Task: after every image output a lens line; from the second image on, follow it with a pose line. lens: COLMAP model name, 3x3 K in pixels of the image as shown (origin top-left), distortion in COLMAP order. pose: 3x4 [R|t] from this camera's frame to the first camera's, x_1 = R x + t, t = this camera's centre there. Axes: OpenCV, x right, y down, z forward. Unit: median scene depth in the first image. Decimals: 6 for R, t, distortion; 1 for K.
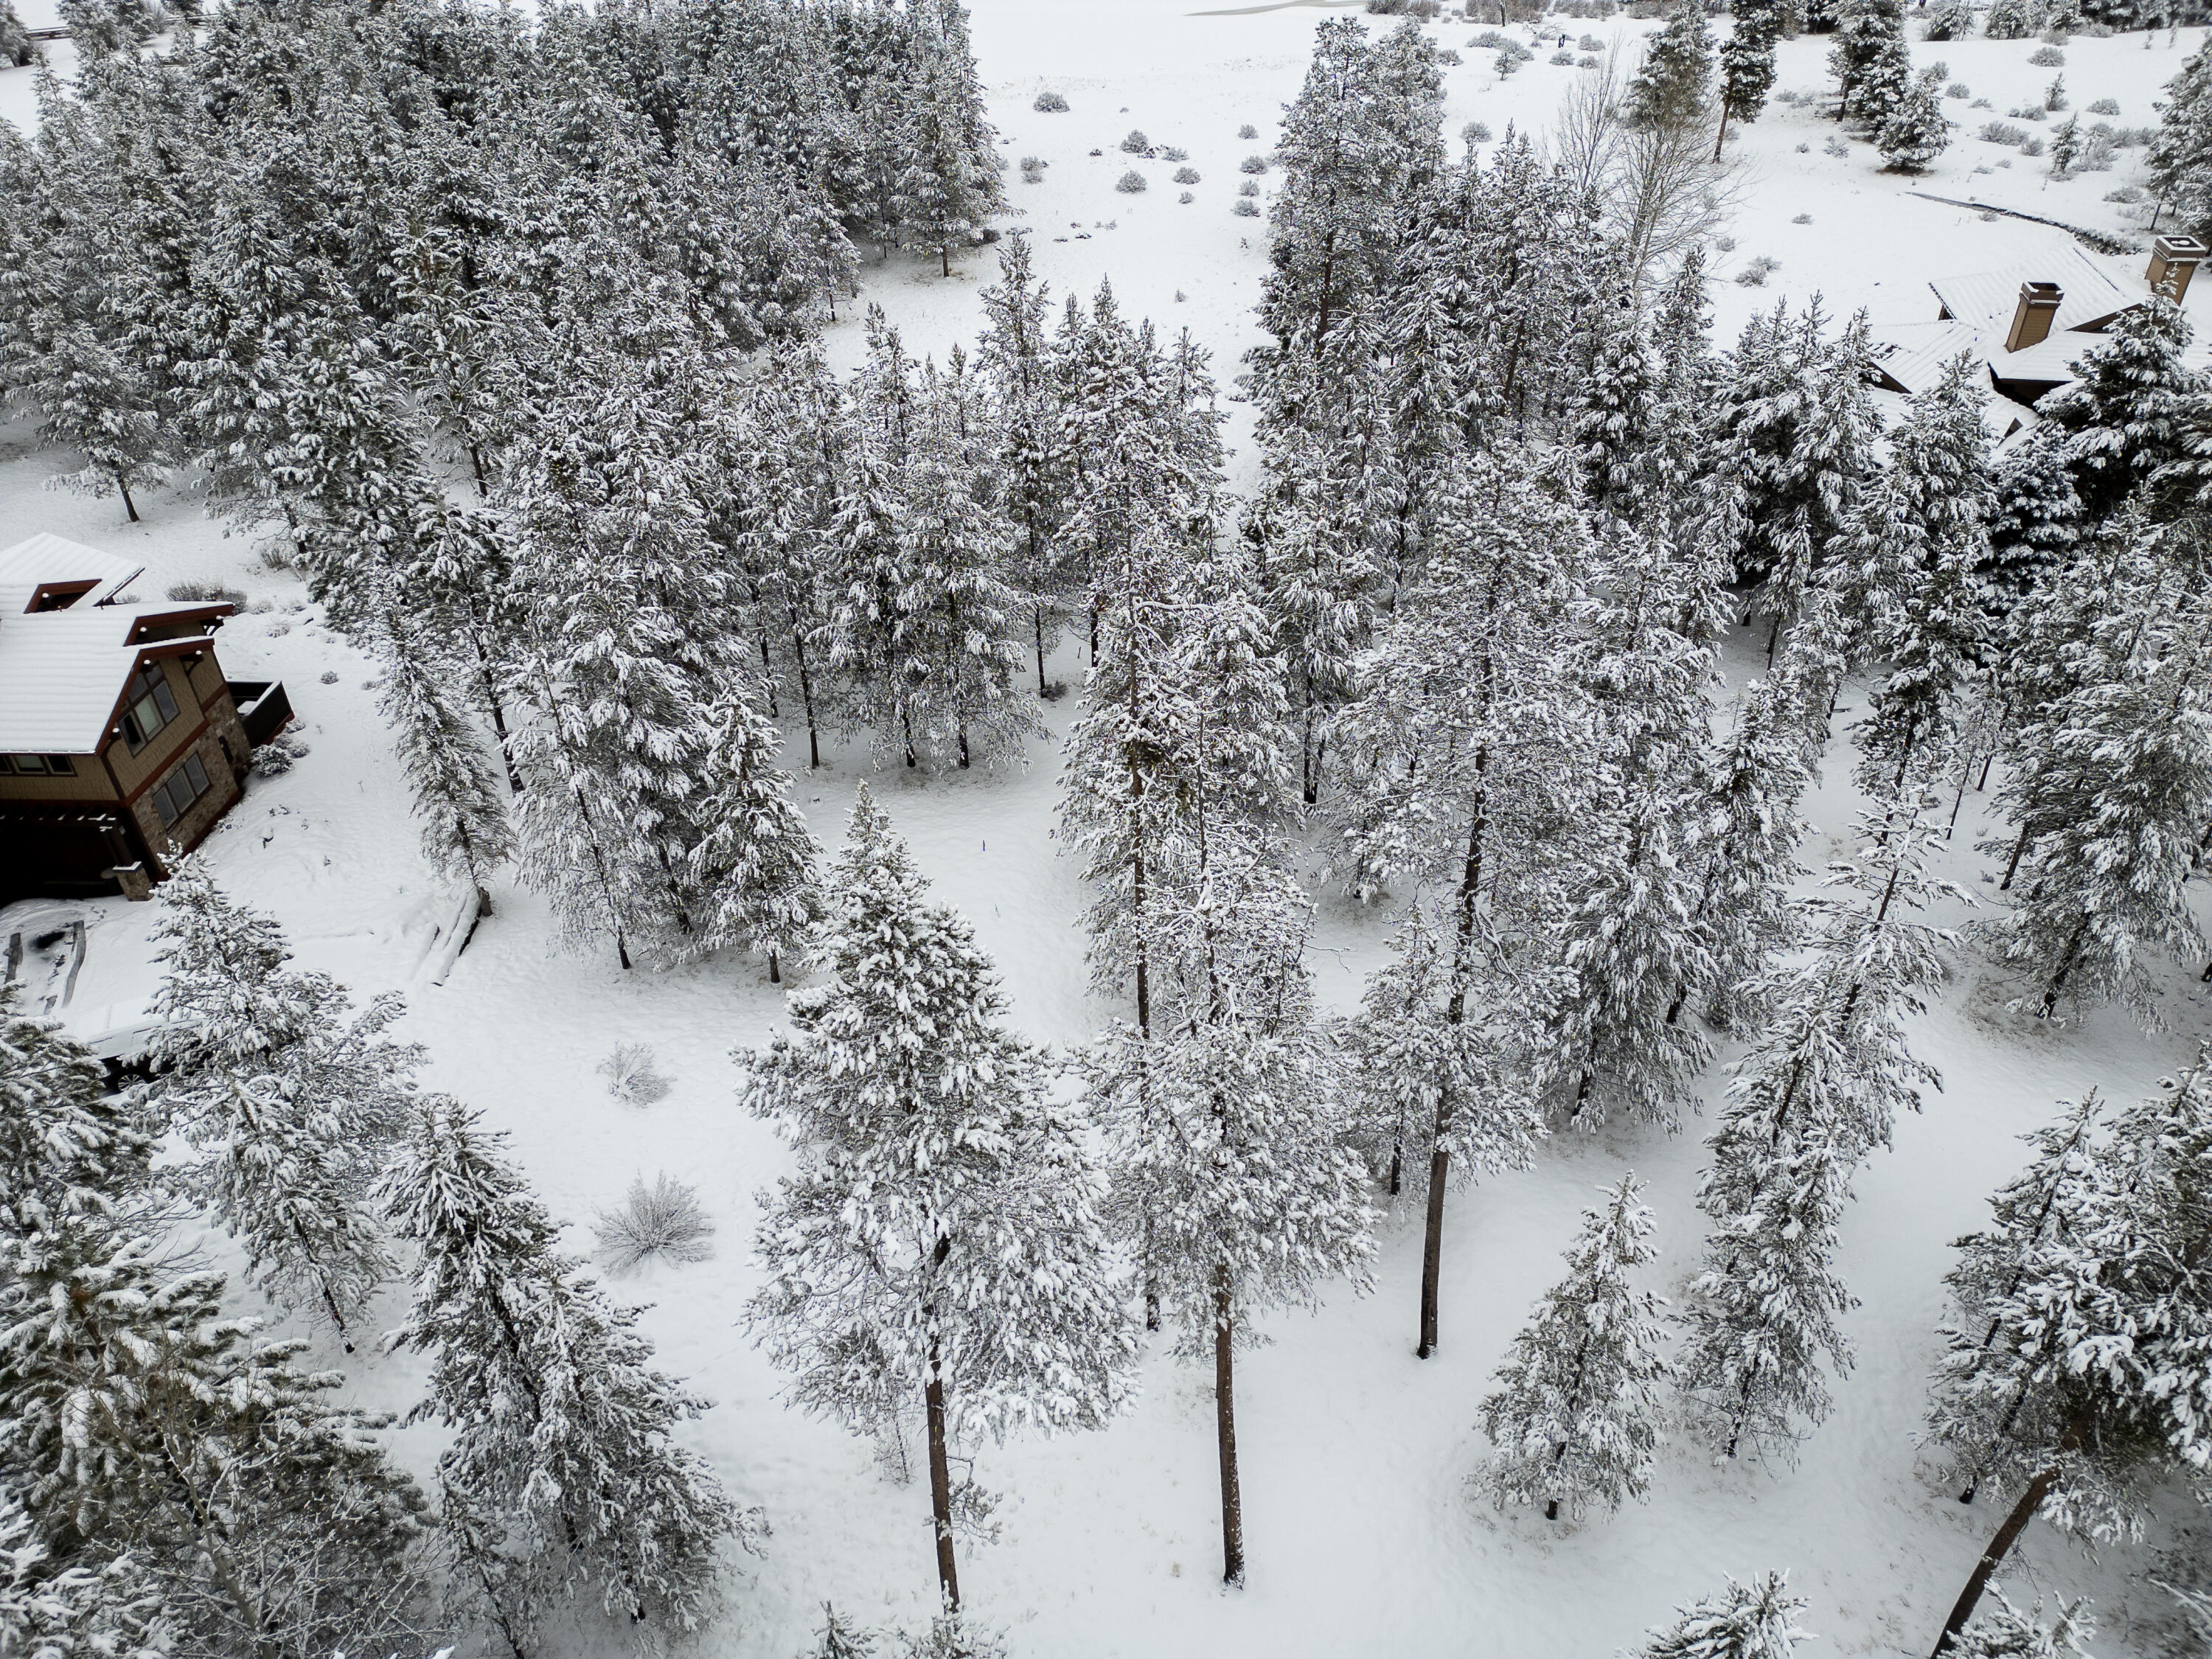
lens RADIAL K [[1540.3, 0, 1069.9], [0, 1540.3, 829.3], [0, 0, 1]] dist [0.049877, -0.043549]
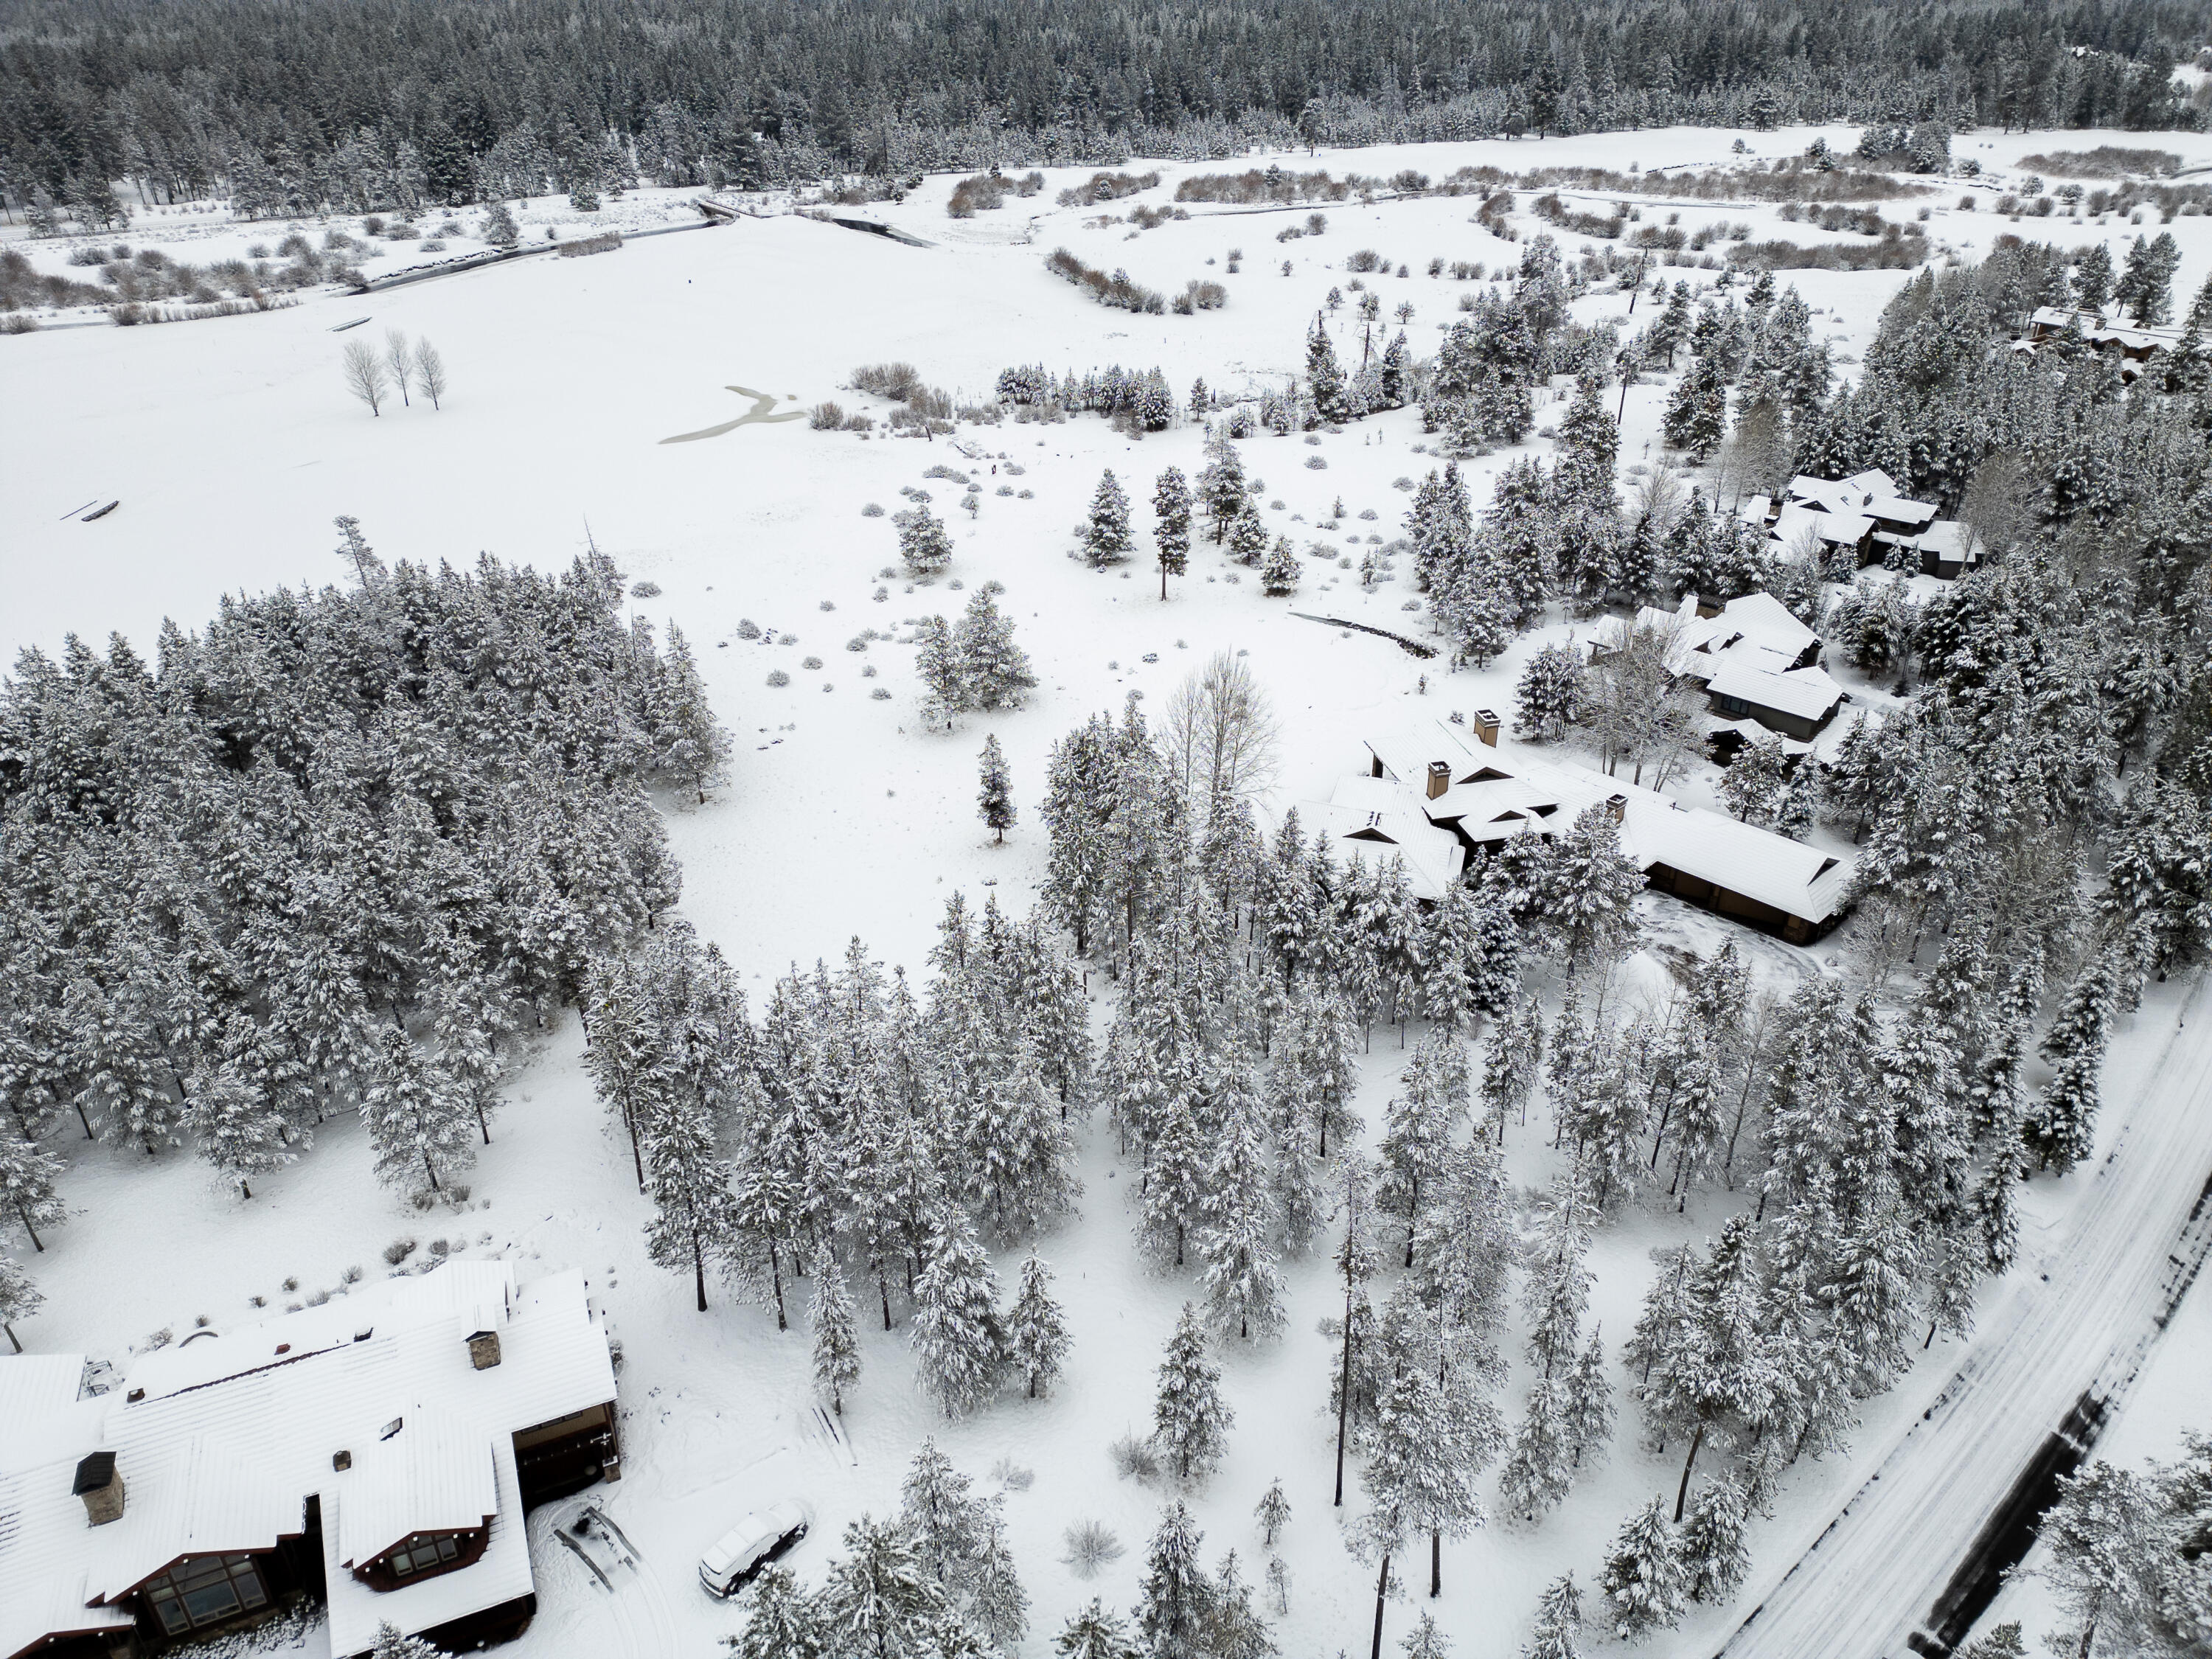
lens RADIAL K [[1540.3, 0, 1069.9], [0, 1540.3, 829.3], [0, 0, 1]] dist [0.049877, -0.043549]
pose [[0.906224, -0.201414, 0.371740, -0.566357], [0.242450, 0.967873, -0.066636, -0.334419], [-0.346375, 0.150516, 0.925942, -0.631040]]
